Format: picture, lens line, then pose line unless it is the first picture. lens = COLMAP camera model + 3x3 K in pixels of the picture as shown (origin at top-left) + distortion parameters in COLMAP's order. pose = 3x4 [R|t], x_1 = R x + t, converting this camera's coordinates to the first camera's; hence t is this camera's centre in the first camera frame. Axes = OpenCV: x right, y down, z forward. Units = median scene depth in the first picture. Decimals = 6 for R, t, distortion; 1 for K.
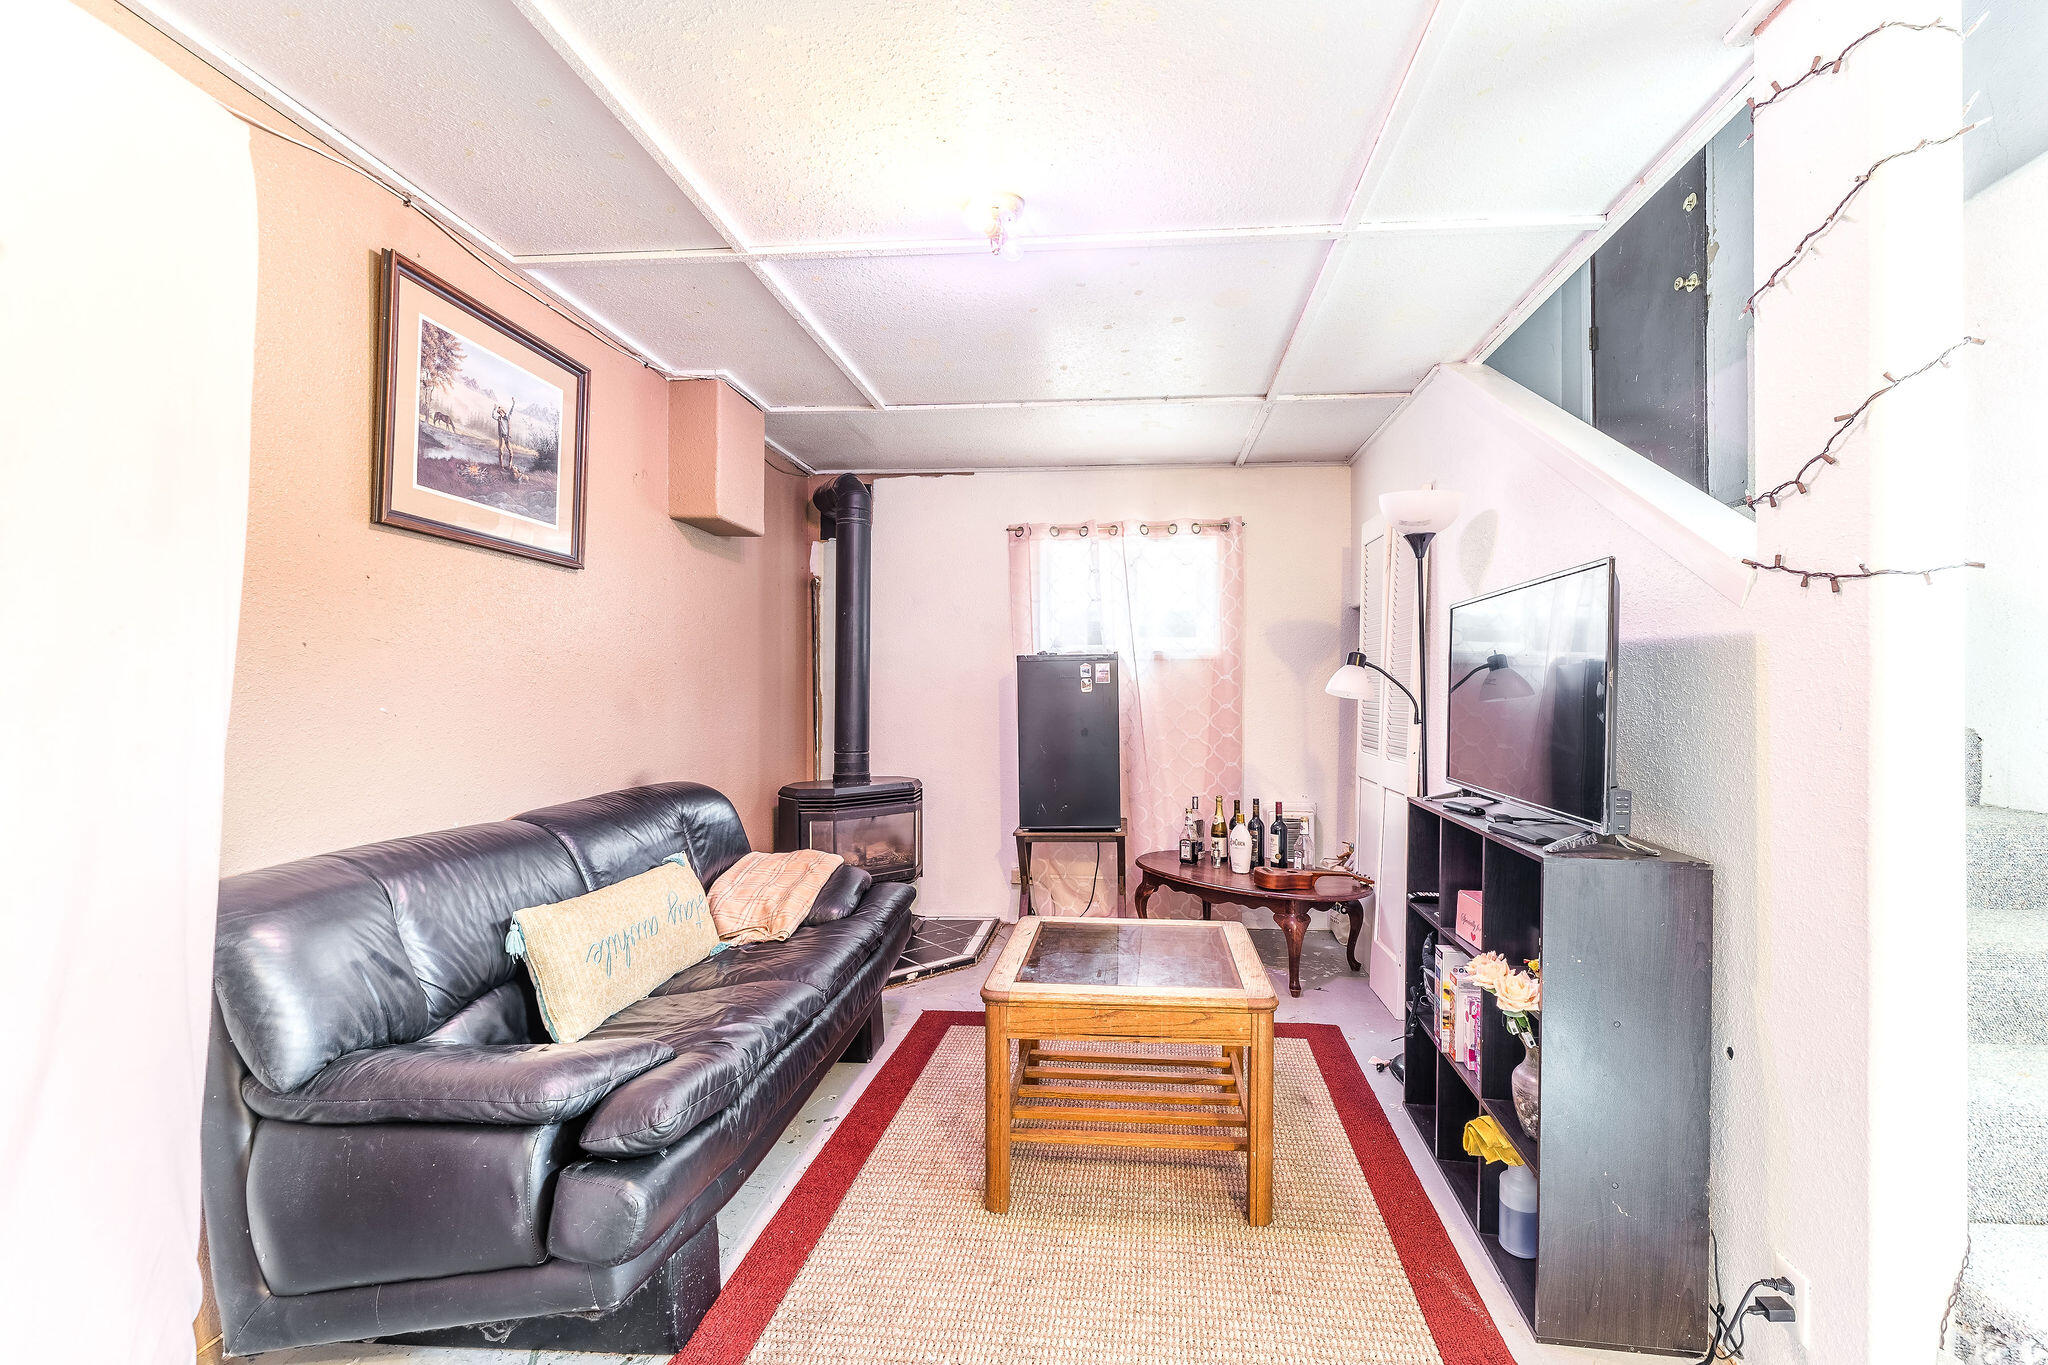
lens RADIAL K [[1004.4, 0, 1024.0], [0, 1004.4, 682.5], [0, 0, 1]] dist [-0.000870, -0.000112]
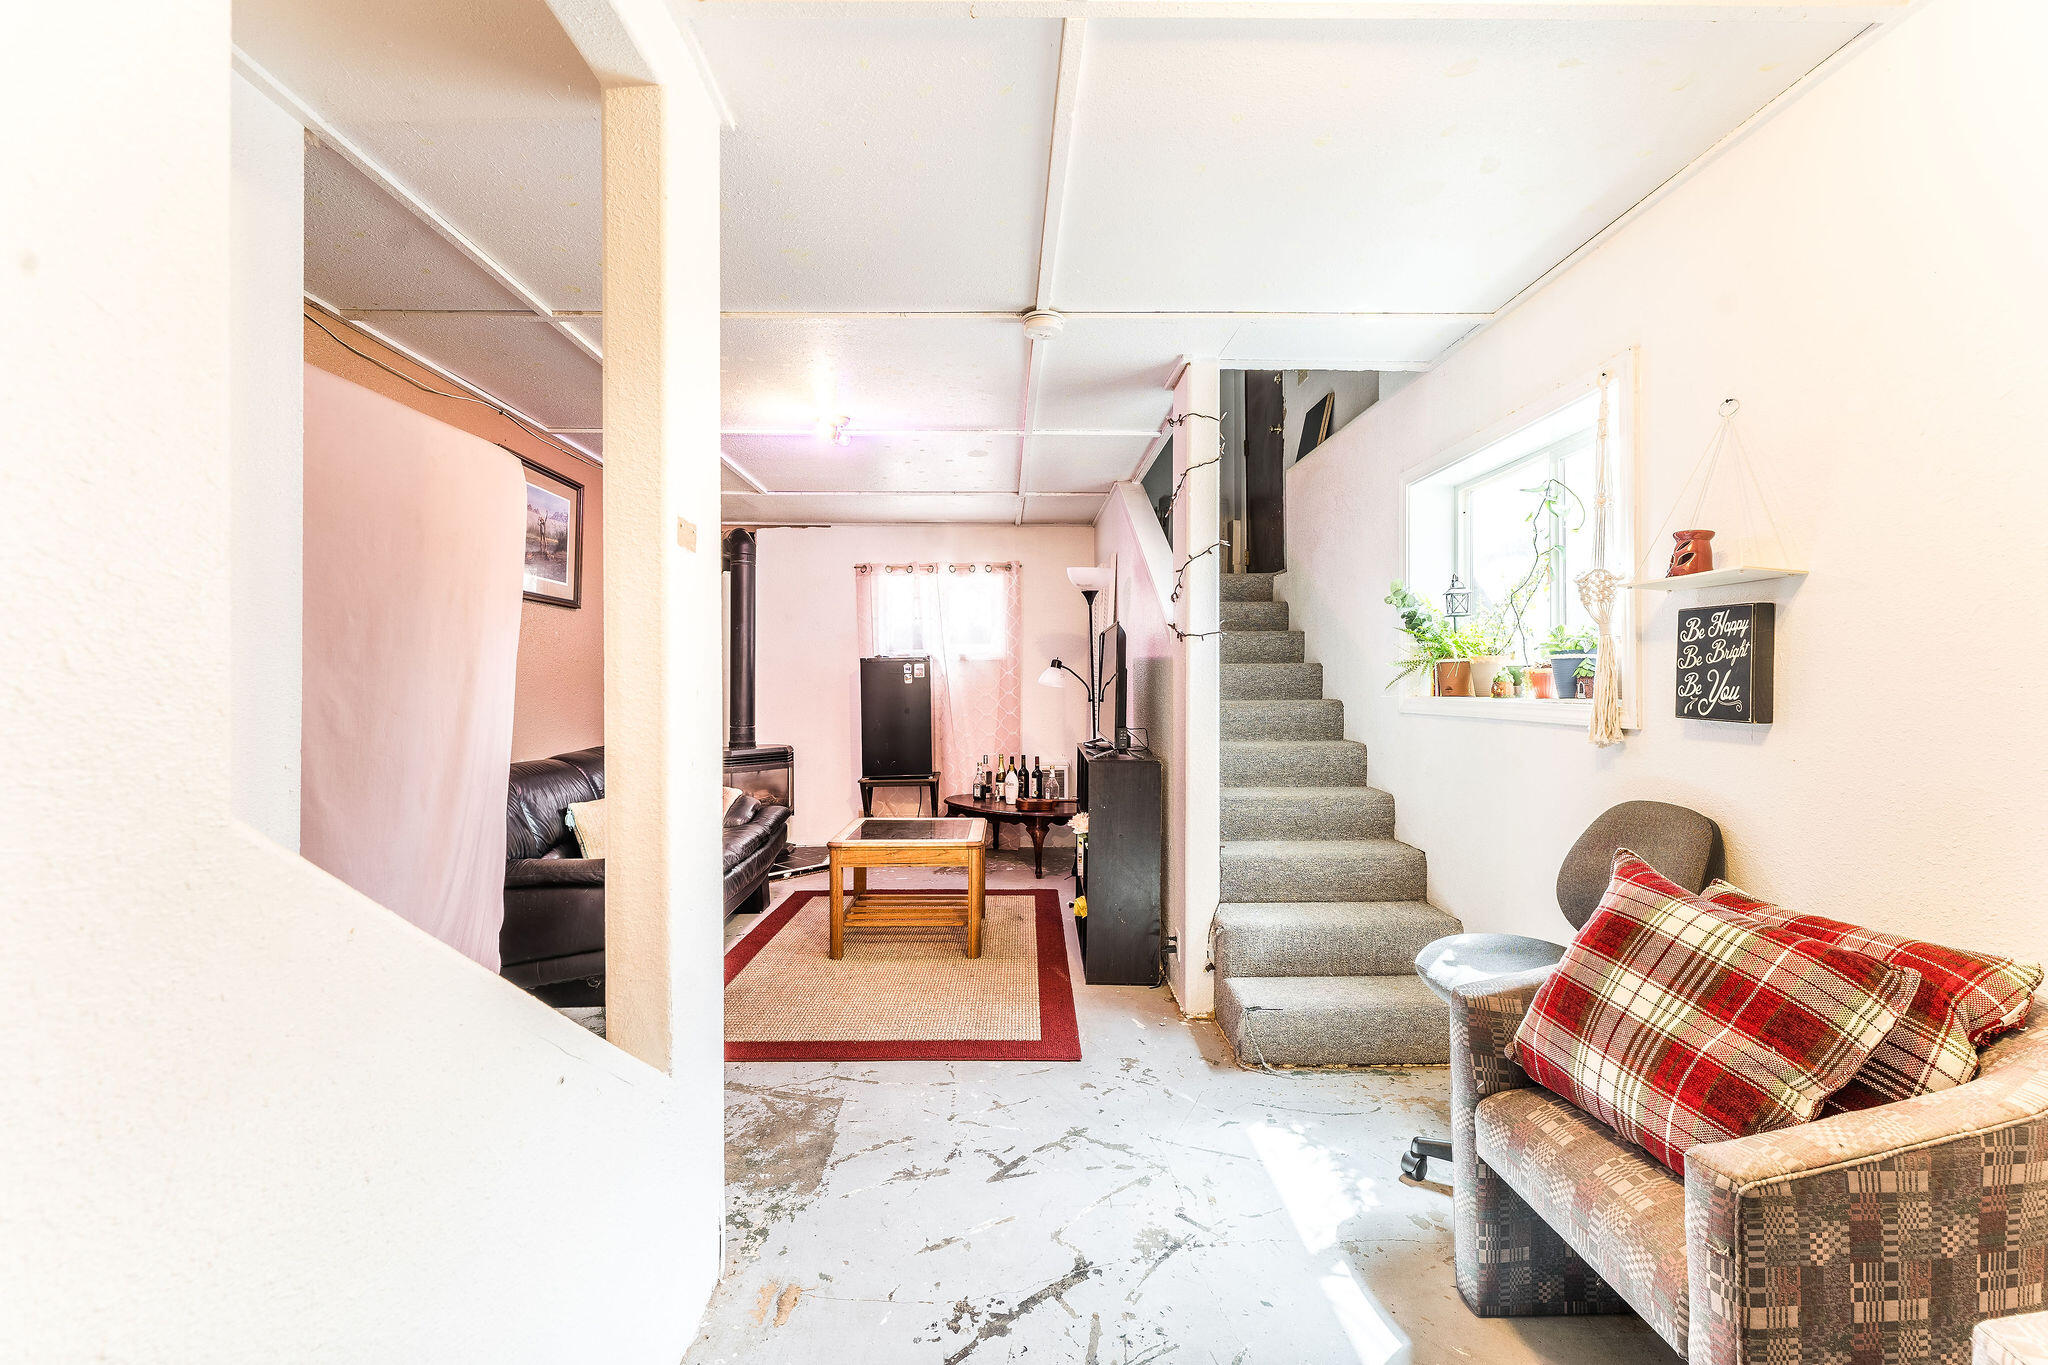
lens RADIAL K [[1004.4, 0, 1024.0], [0, 1004.4, 682.5], [0, 0, 1]] dist [-0.000870, -0.000112]
pose [[0.991890, -0.002258, 0.127078, 0.043441], [0.001001, 0.999950, 0.009953, -0.005986], [-0.127094, -0.009745, 0.991843, -0.466288]]
